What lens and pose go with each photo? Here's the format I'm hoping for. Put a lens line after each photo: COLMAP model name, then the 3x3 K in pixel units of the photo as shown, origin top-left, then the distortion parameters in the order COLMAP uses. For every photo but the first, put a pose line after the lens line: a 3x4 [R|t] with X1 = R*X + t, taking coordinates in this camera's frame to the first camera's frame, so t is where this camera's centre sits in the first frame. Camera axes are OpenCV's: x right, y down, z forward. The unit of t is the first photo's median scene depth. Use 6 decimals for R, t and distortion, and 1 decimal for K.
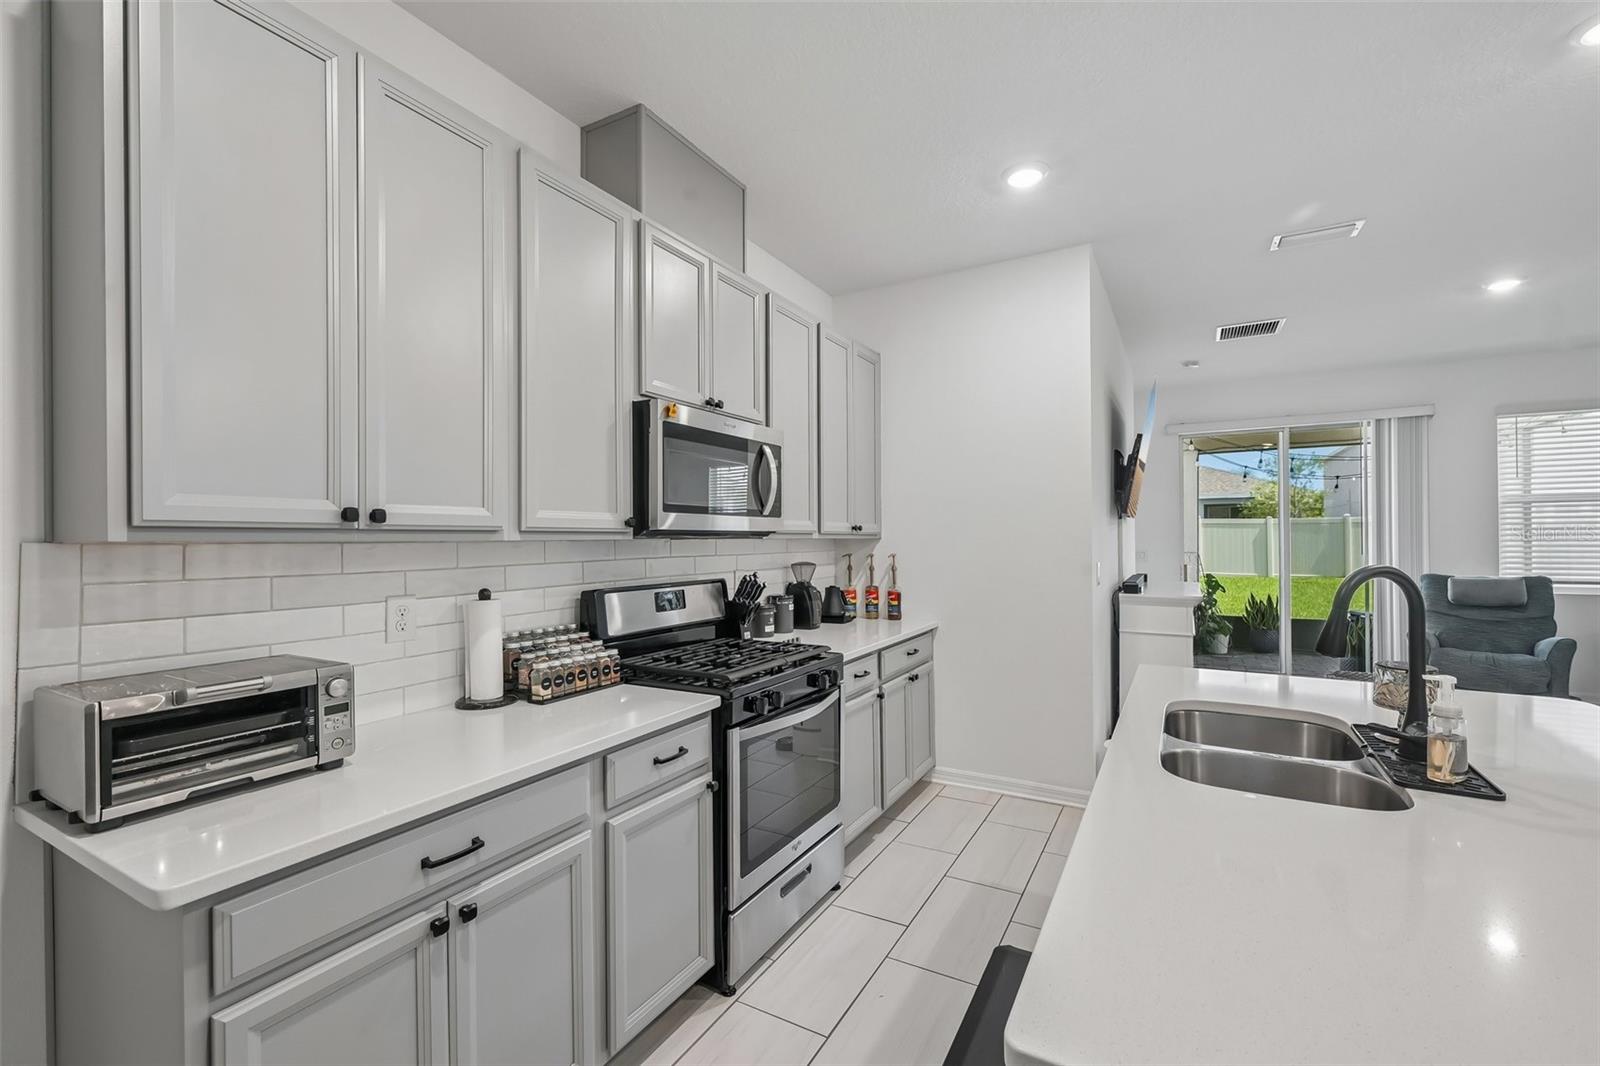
lens RADIAL K [[684.6, 0, 822.2], [0, 684.6, 537.9], [0, 0, 1]] dist [0.001556, 0.000938]
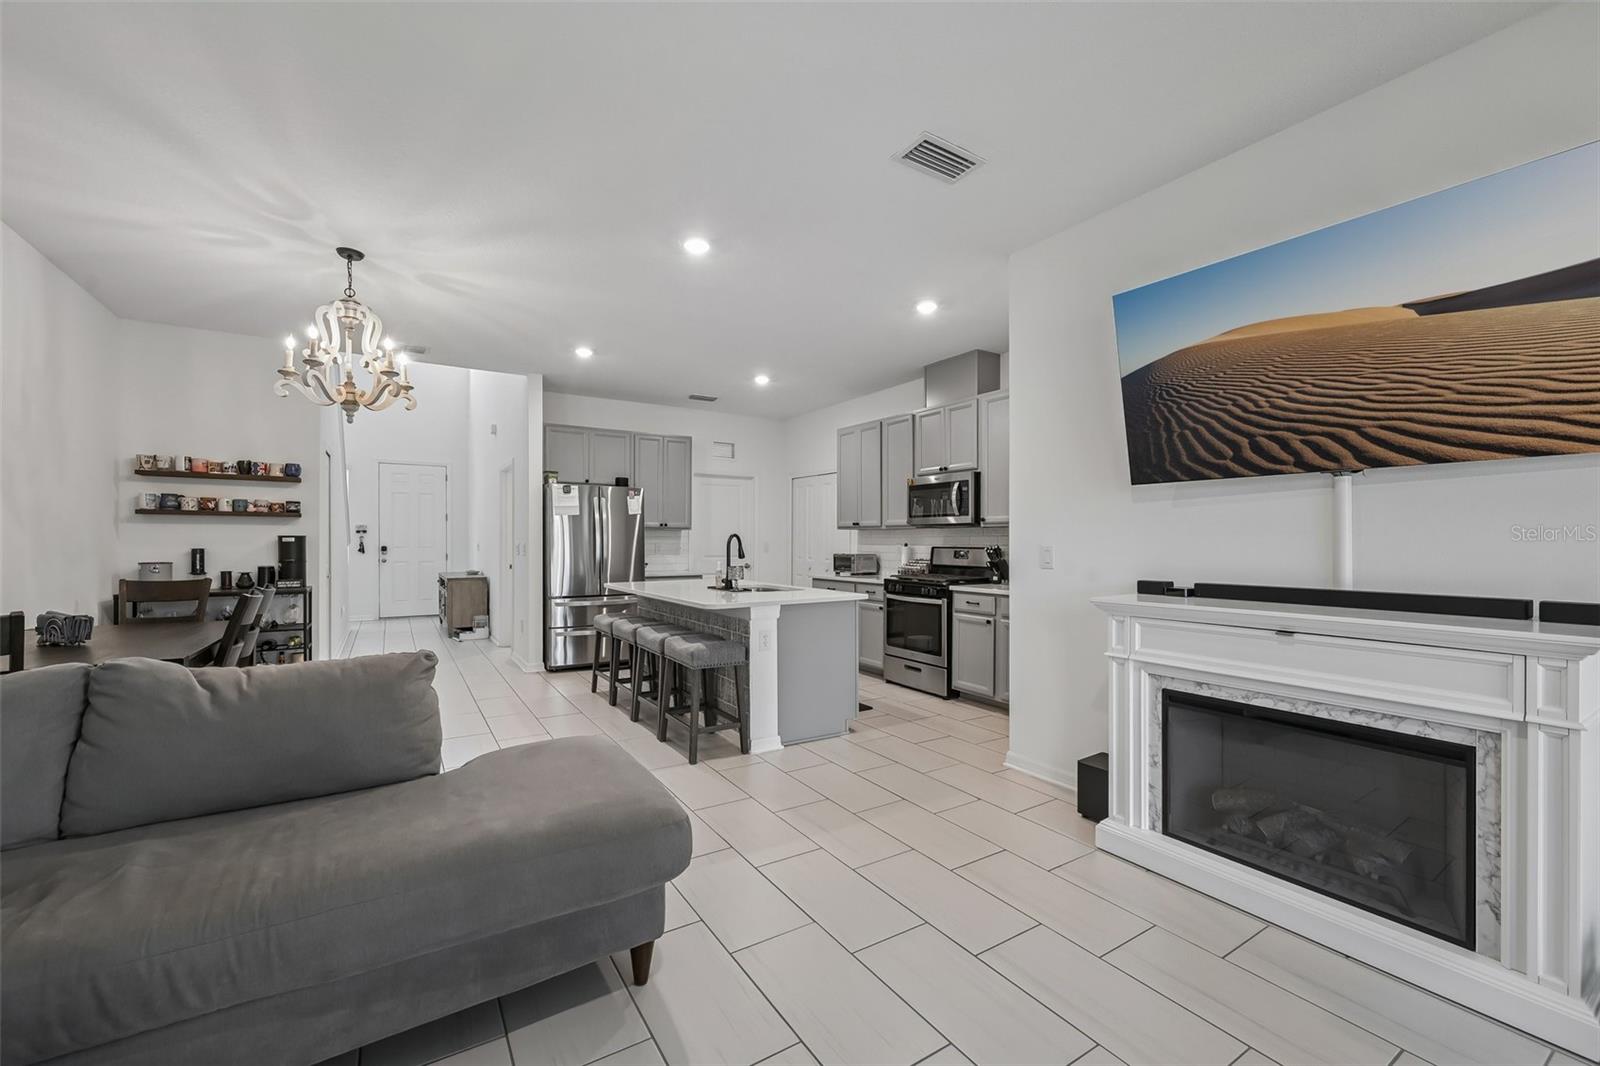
lens RADIAL K [[653.0, 0, 791.0], [0, 653.0, 535.1], [0, 0, 1]] dist [0.007880, -0.001186]
pose [[-0.503026, -0.002006, -0.864269, 2.321534], [0.001391, 0.999994, -0.003130, 0.039315], [0.864270, -0.002777, -0.503020, 1.923418]]
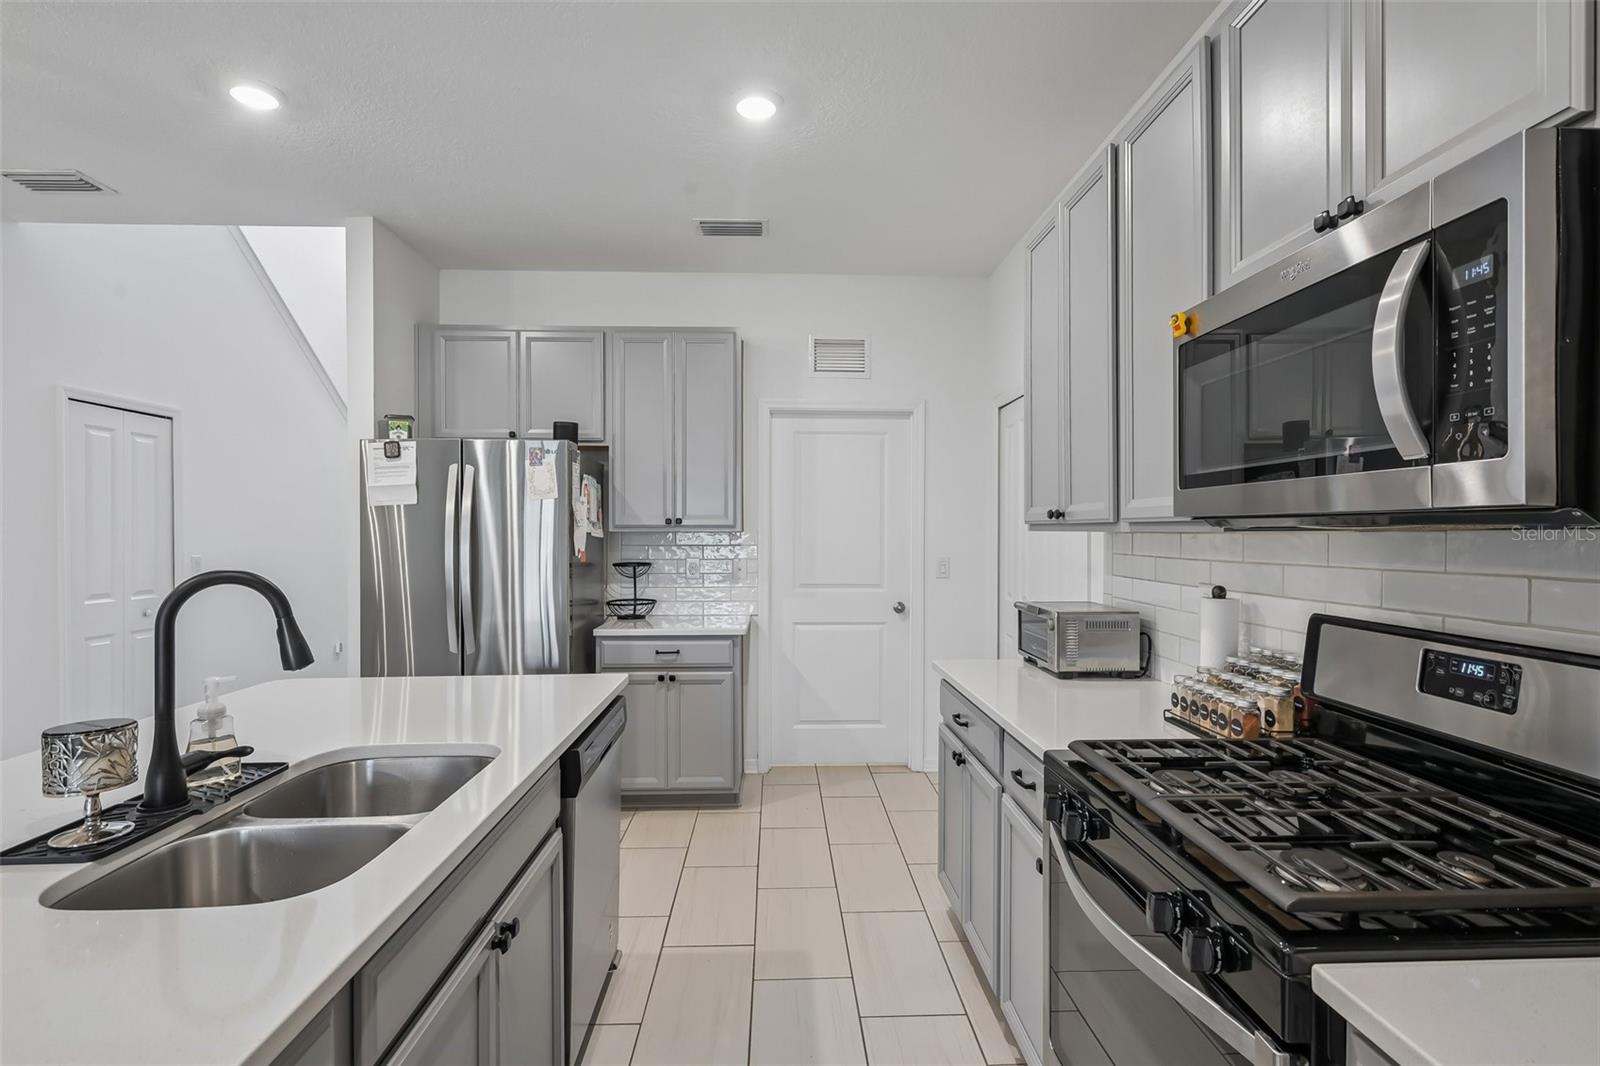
lens RADIAL K [[781.9, 0, 779.2], [0, 781.9, 533.4], [0, 0, 1]] dist [0.002625, 0.002257]
pose [[-0.876551, 0.008395, -0.481236, 0.448383], [0.006370, 0.999963, 0.005840, -0.003123], [0.481267, 0.002054, -0.876572, 1.458129]]
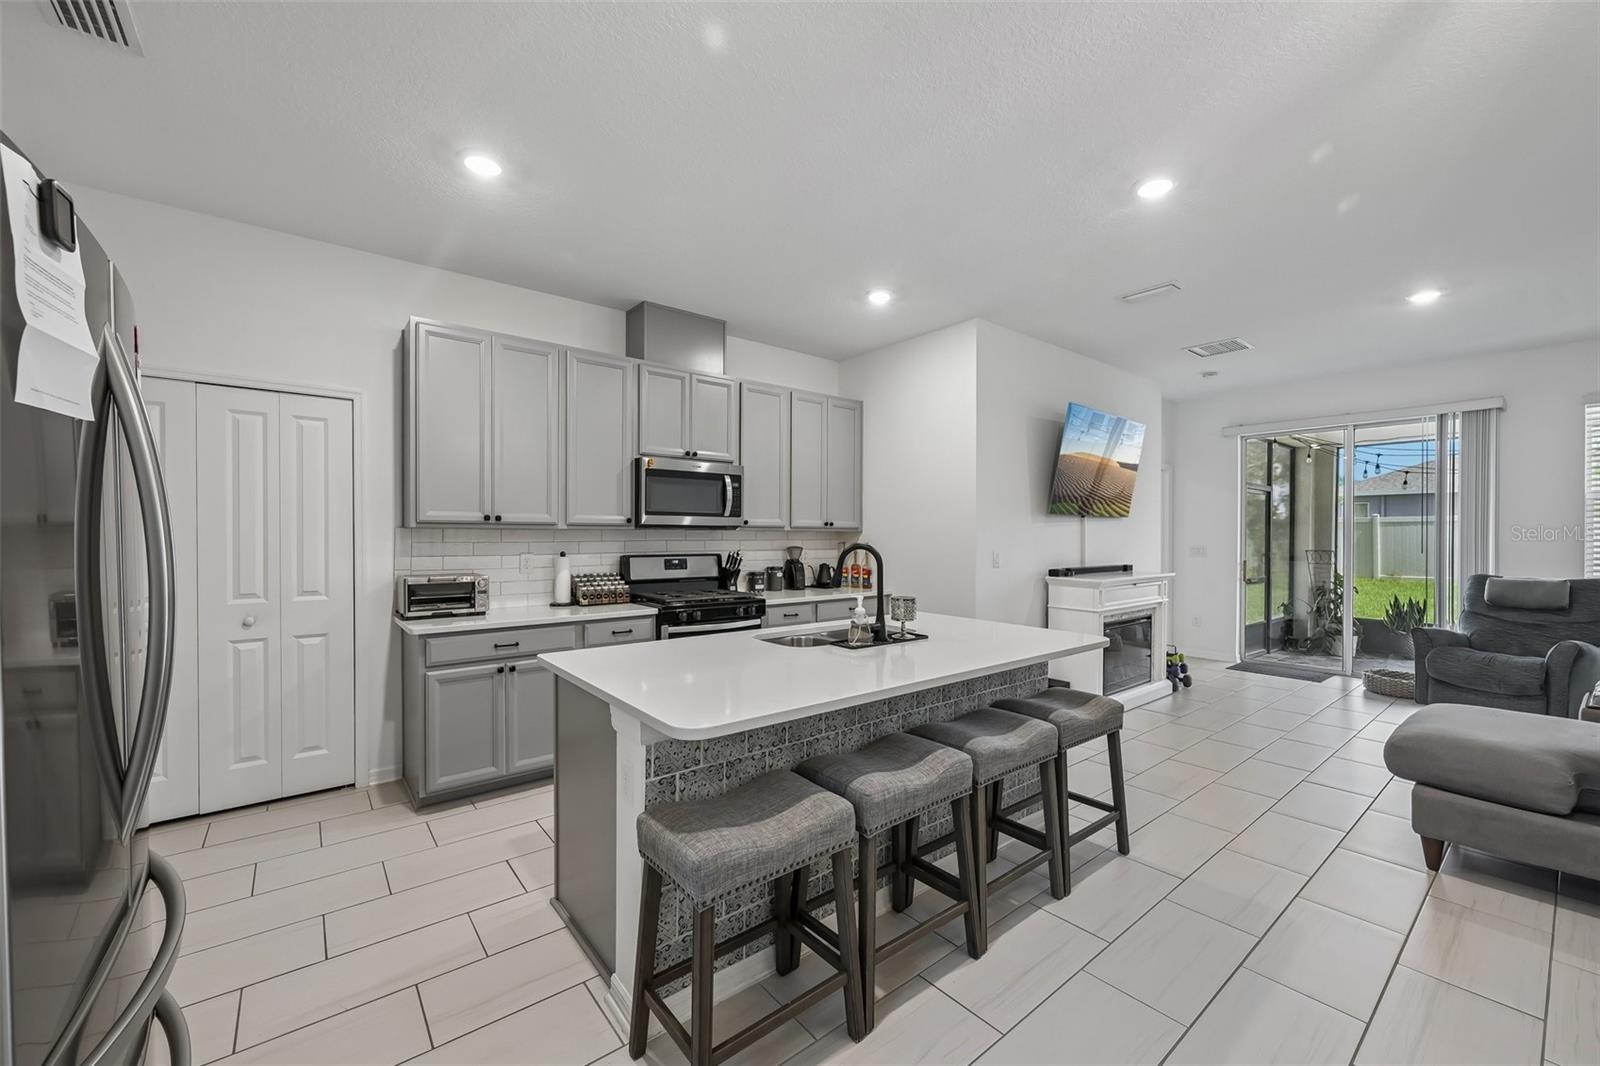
lens RADIAL K [[653.0, 0, 804.0], [0, 653.0, 540.0], [0, 0, 1]] dist [0.007880, -0.001186]
pose [[0.924812, 0.013540, -0.380184, 0.884496], [-0.009501, 0.999877, 0.012499, 0.004994], [0.380307, -0.007947, 0.924826, -0.540830]]
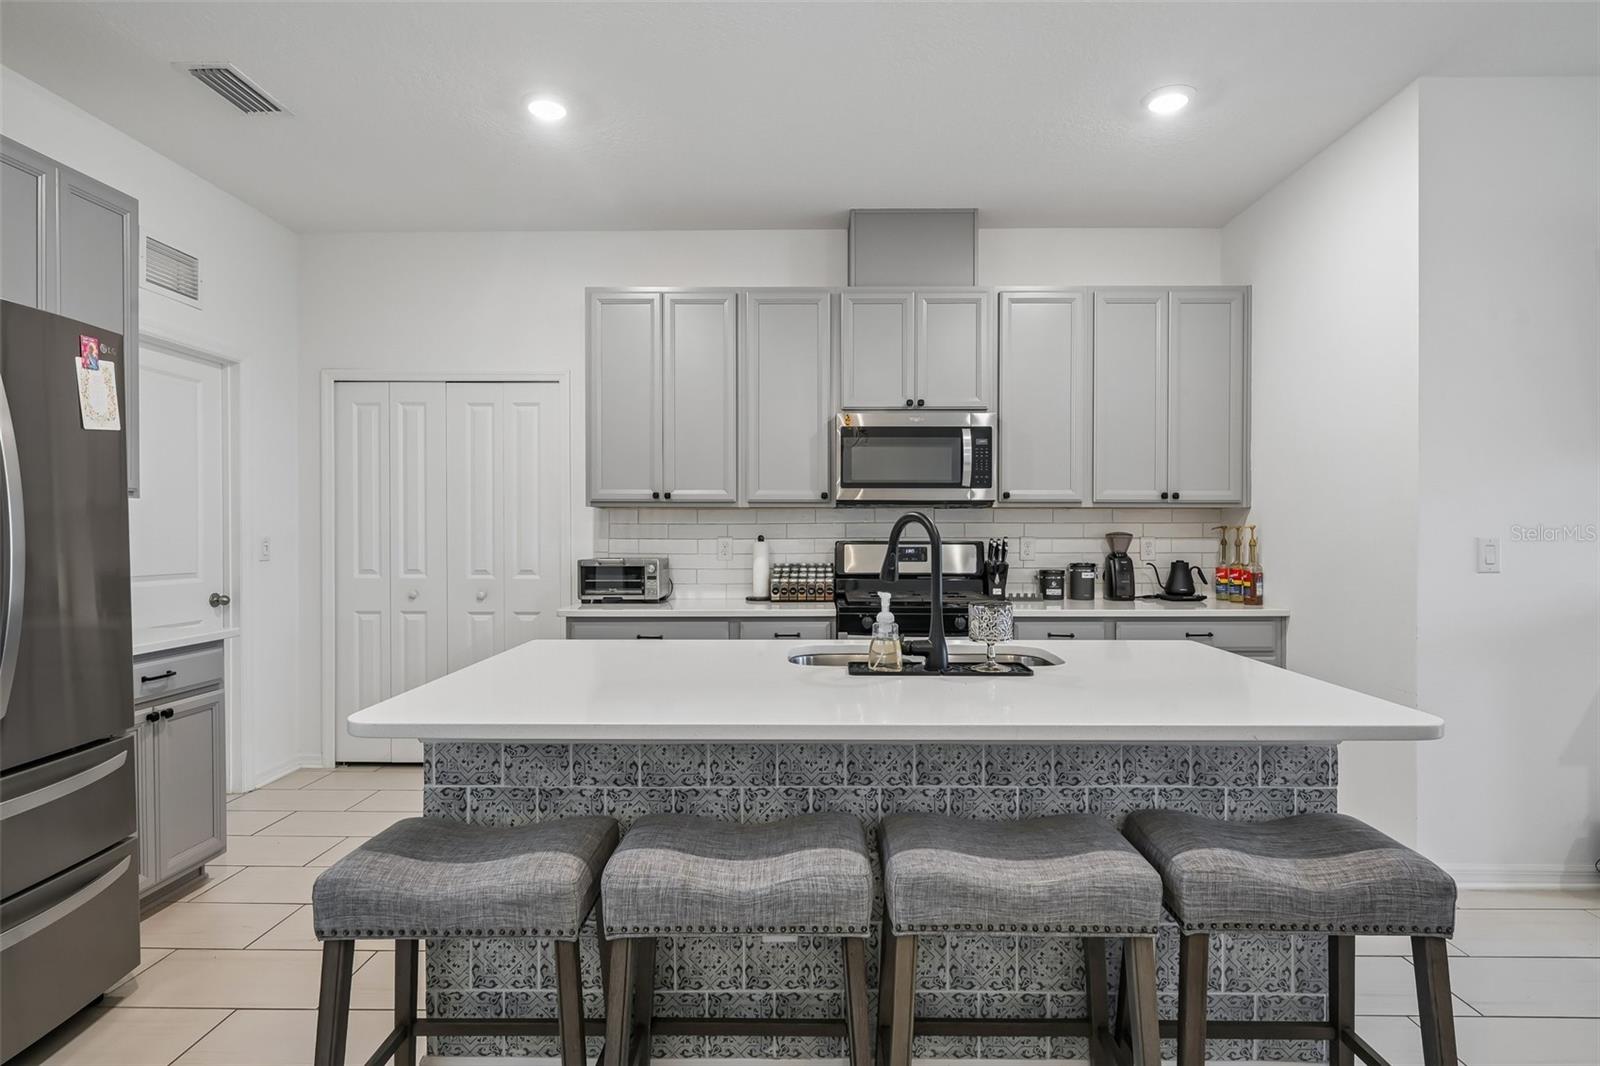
lens RADIAL K [[851.2, 0, 814.0], [0, 851.2, 534.8], [0, 0, 1]] dist [-0.001551, 0.000450]
pose [[0.456582, 0.011174, -0.889611, 1.383978], [-0.002657, 0.999934, 0.011196, 0.043242], [0.889677, -0.002749, 0.456581, 0.102789]]
